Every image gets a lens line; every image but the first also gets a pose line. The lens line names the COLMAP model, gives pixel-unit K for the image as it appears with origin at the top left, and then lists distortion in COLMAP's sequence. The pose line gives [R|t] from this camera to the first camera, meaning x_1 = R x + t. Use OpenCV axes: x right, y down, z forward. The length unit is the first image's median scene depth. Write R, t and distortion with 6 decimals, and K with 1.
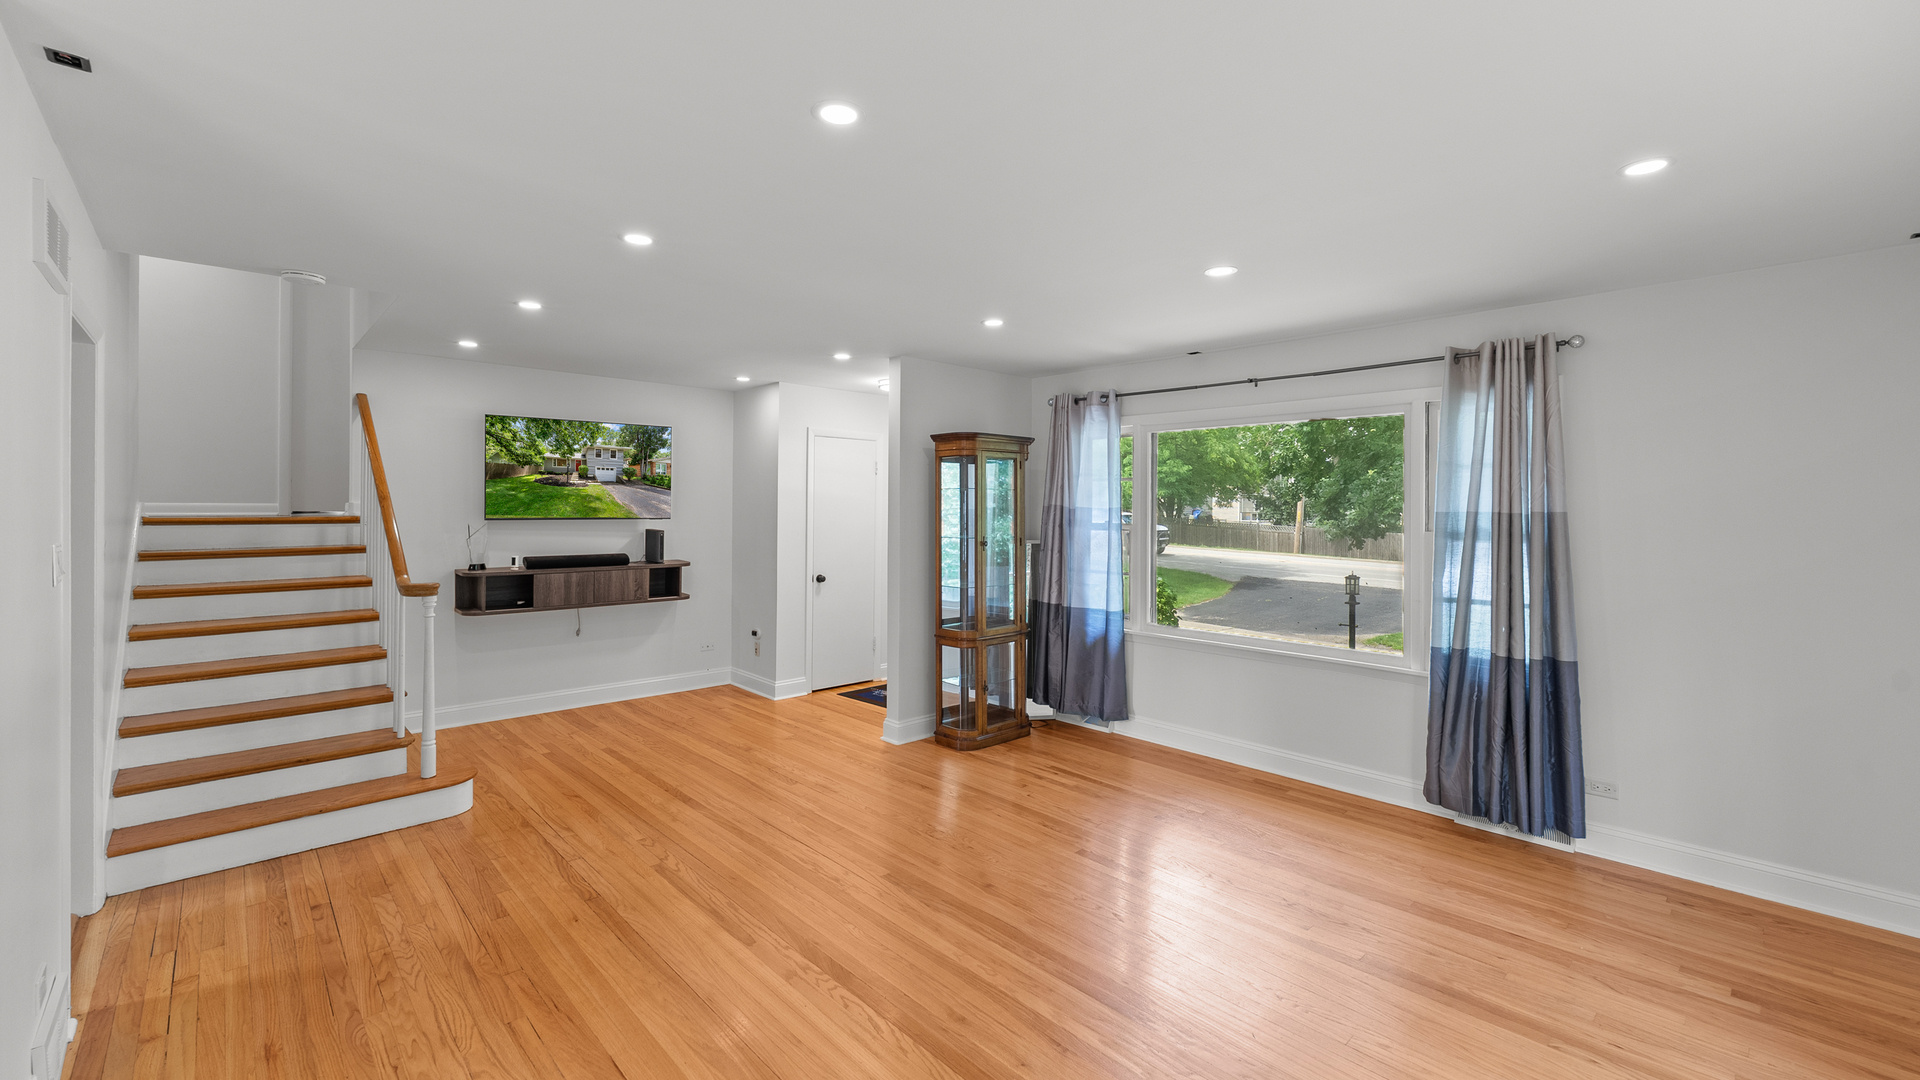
lens RADIAL K [[742.8, 0, 1025.1], [0, 742.8, 521.2], [0, 0, 1]] dist [0.000028, 0.000011]
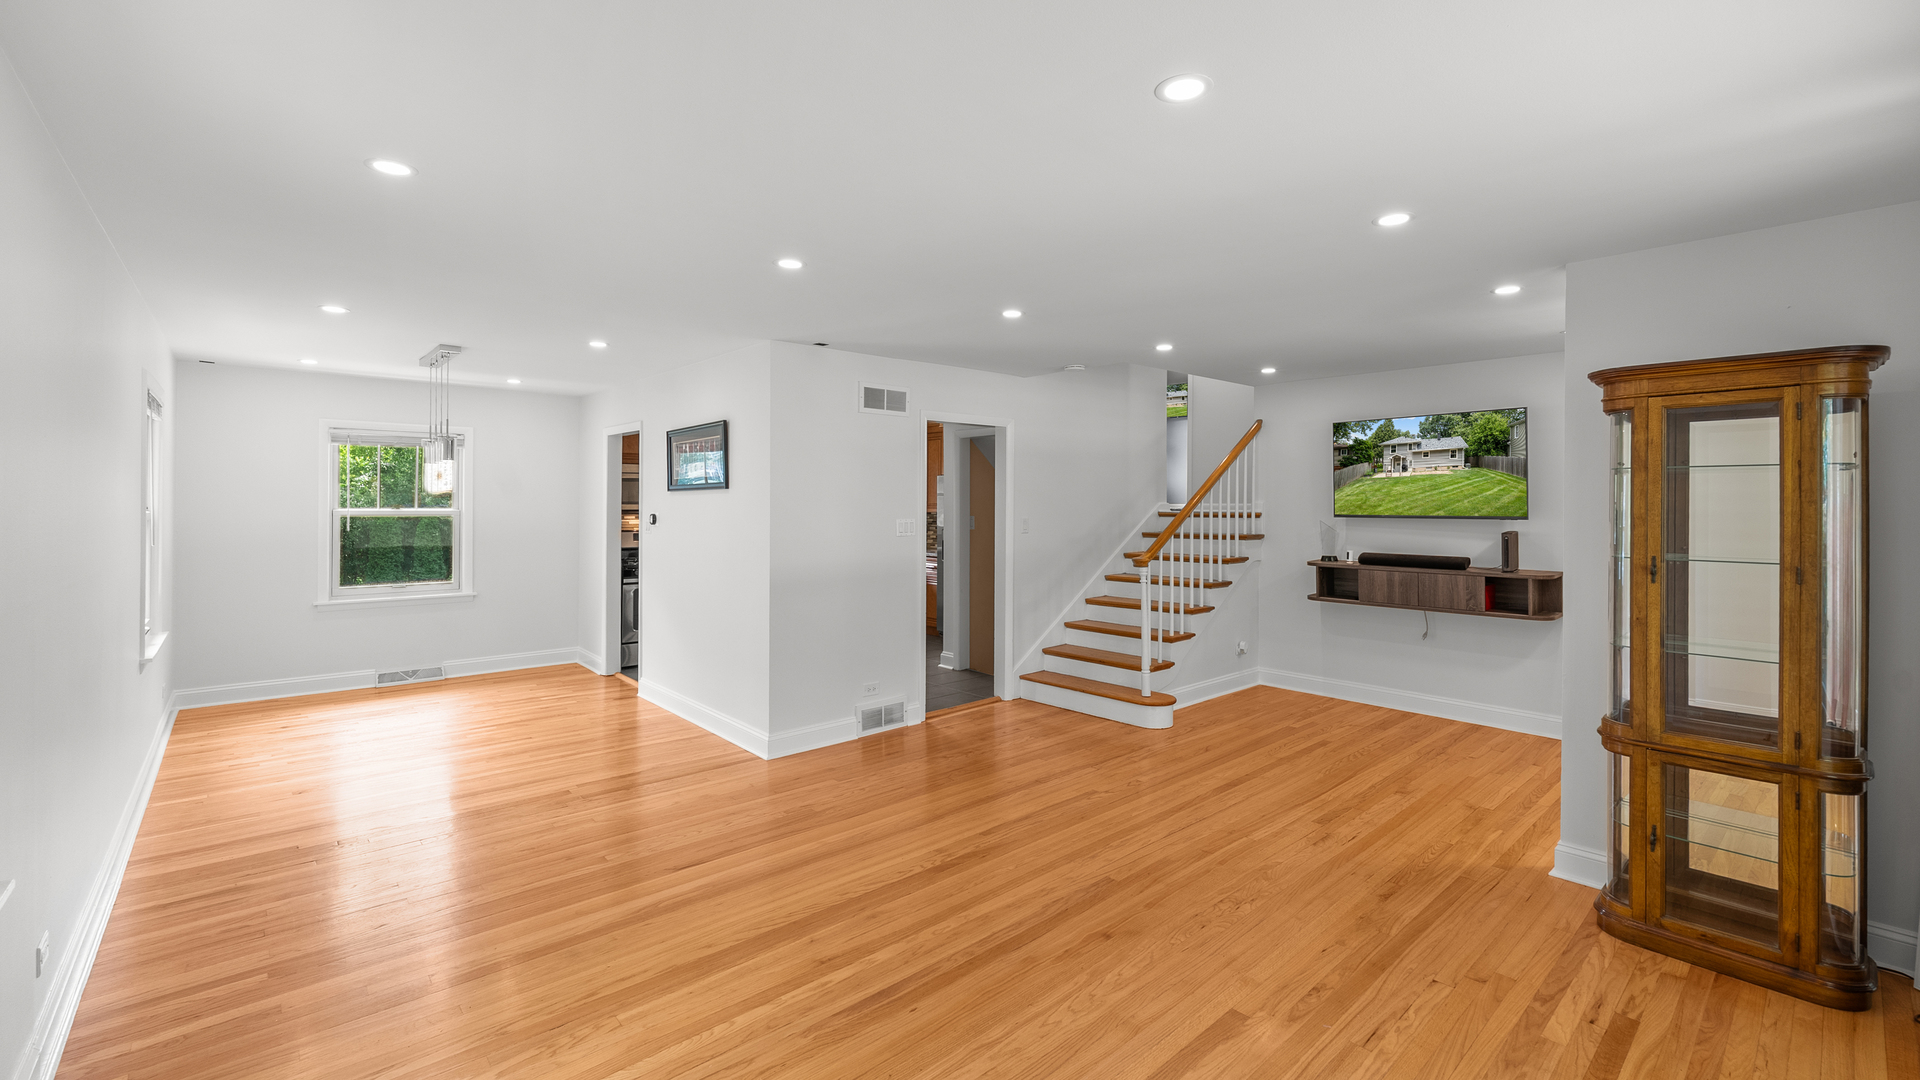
lens RADIAL K [[793.9, 0, 958.3], [0, 793.9, 496.5], [0, 0, 1]] dist [-0.000604, -0.000036]
pose [[-0.030193, -0.014130, -0.999444, 0.638155], [-0.021856, 0.999670, -0.013473, -0.005480], [0.999305, 0.021437, -0.030492, 0.603185]]
